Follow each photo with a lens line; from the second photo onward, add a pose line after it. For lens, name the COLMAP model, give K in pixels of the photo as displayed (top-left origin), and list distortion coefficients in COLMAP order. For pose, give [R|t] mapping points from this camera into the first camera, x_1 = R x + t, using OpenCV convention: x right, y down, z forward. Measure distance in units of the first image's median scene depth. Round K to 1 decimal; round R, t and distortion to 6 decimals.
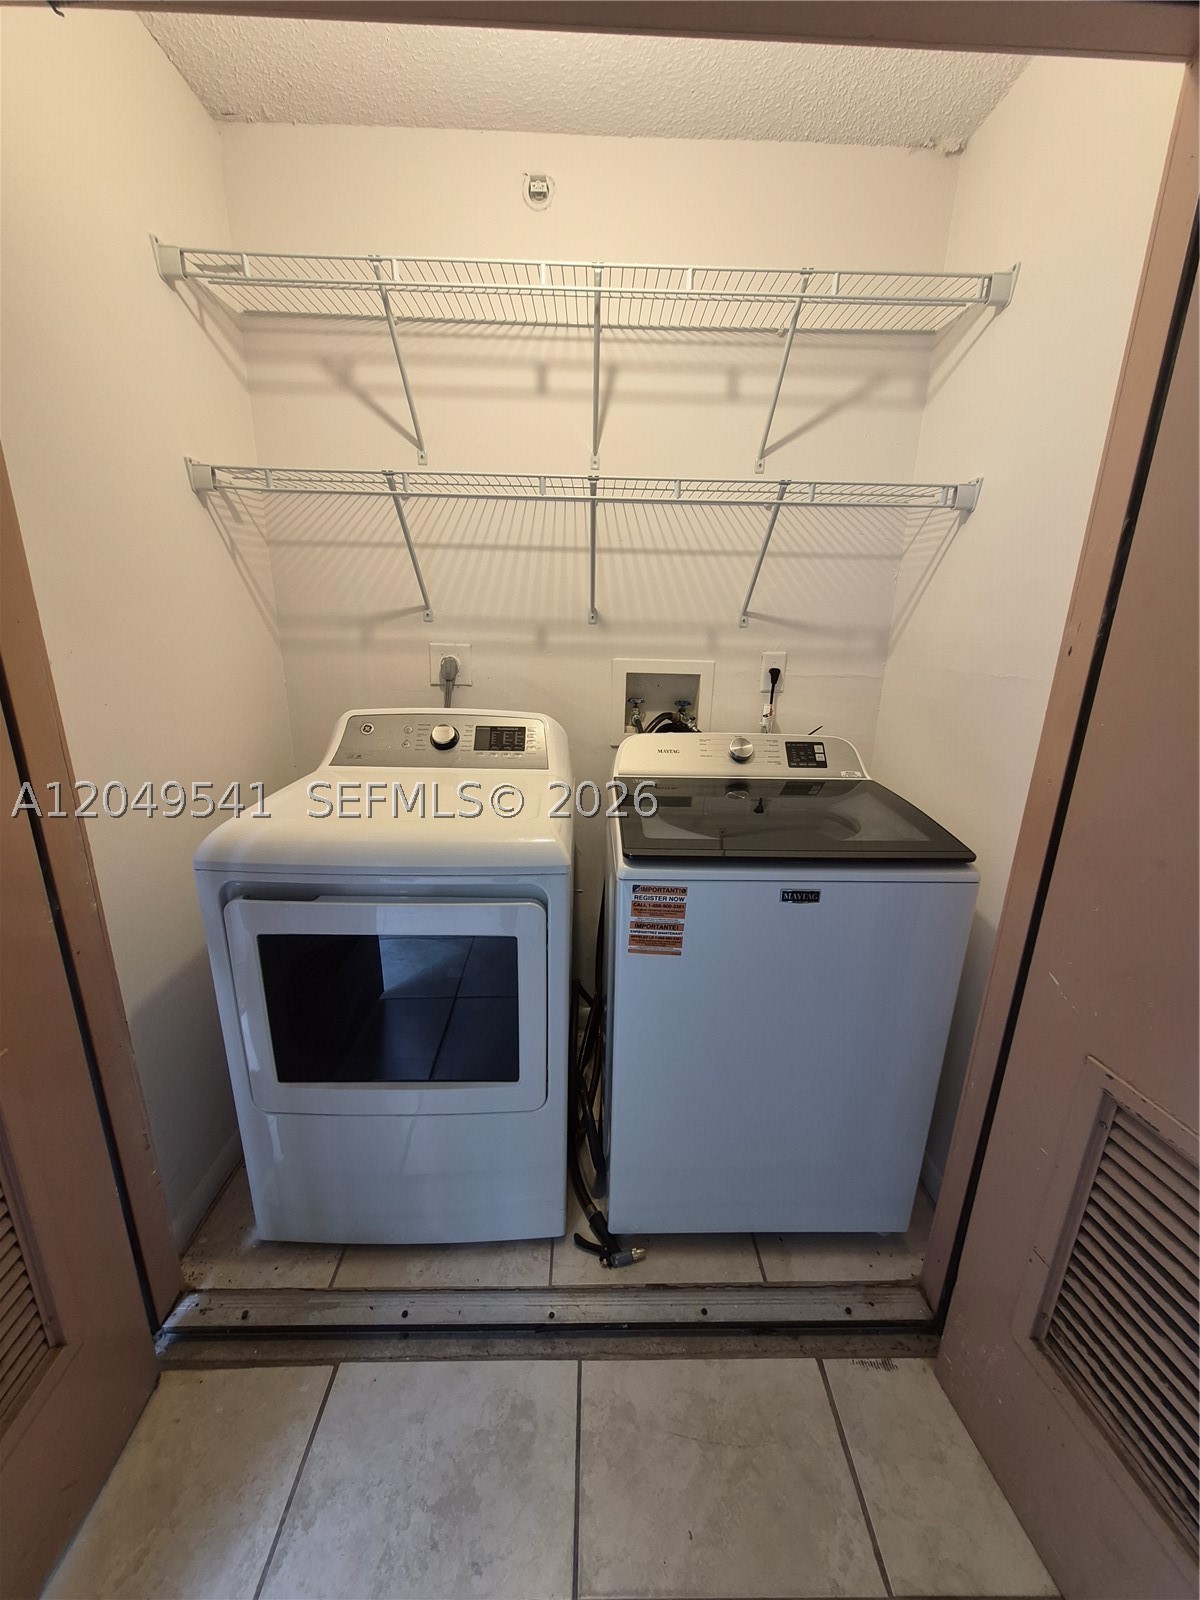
lens RADIAL K [[633.8, 0, 593.6], [0, 633.8, 808.7], [0, 0, 1]] dist [0.005736, -0.002389]
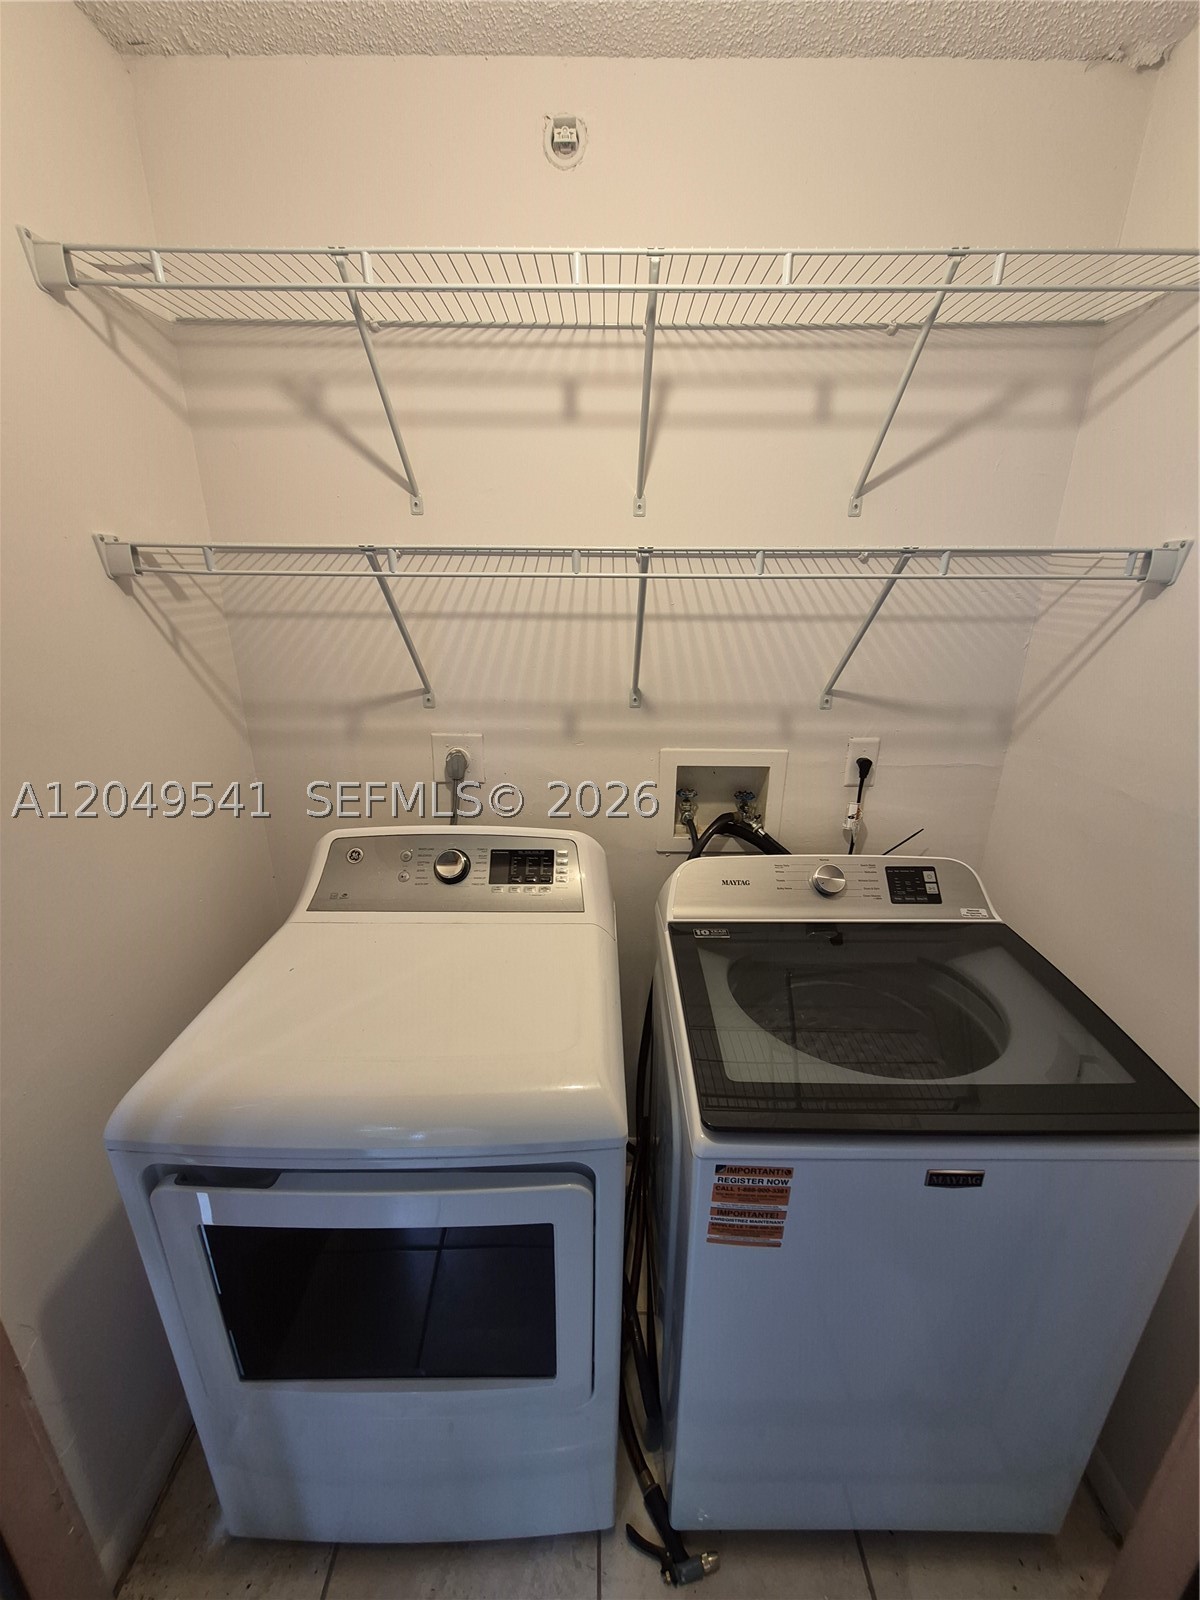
lens RADIAL K [[633.8, 0, 593.6], [0, 633.8, 808.7], [0, 0, 1]] dist [0.005736, -0.002389]
pose [[0.999694, -0.008142, -0.023364, -0.040111], [0.009234, 0.998852, 0.047008, -0.226490], [0.022954, -0.047209, 0.998621, 0.222774]]
